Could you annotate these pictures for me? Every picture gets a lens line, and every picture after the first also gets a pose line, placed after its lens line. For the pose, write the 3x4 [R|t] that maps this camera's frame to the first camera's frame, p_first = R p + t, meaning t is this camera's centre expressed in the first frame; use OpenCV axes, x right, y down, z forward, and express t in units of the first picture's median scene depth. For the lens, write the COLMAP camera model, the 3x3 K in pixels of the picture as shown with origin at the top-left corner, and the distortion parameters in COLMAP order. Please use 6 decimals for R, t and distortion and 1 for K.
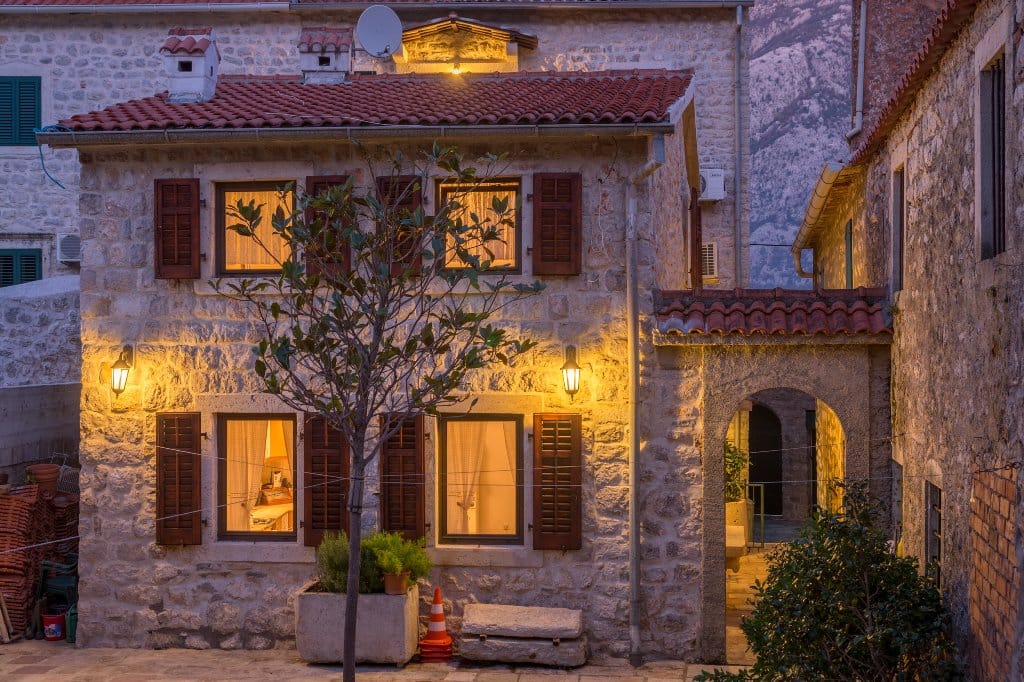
lens RADIAL K [[1378.8, 0, 545.3], [0, 1378.8, 376.9], [0, 0, 1]] dist [0.020679, 0.041490]
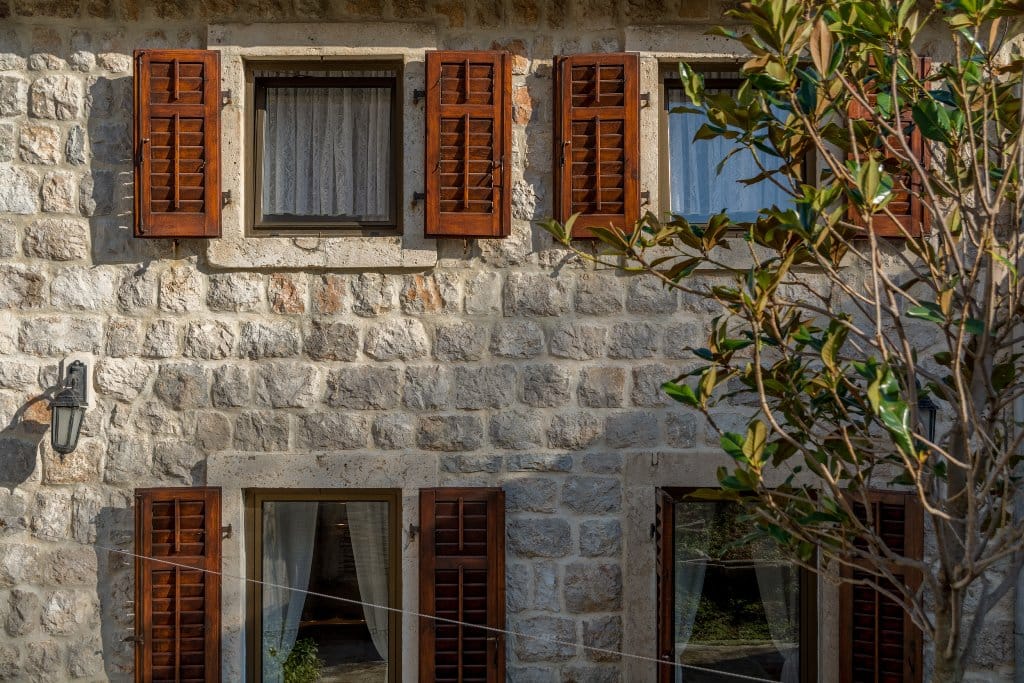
lens RADIAL K [[750.7, 0, 527.2], [0, 750.7, 350.1], [0, 0, 1]] dist [0.007784, 0.008711]
pose [[0.993459, 0.002593, 0.114160, -0.168907], [-0.002977, 0.999990, 0.003194, -0.029734], [-0.114151, -0.003513, 0.993457, 0.713691]]
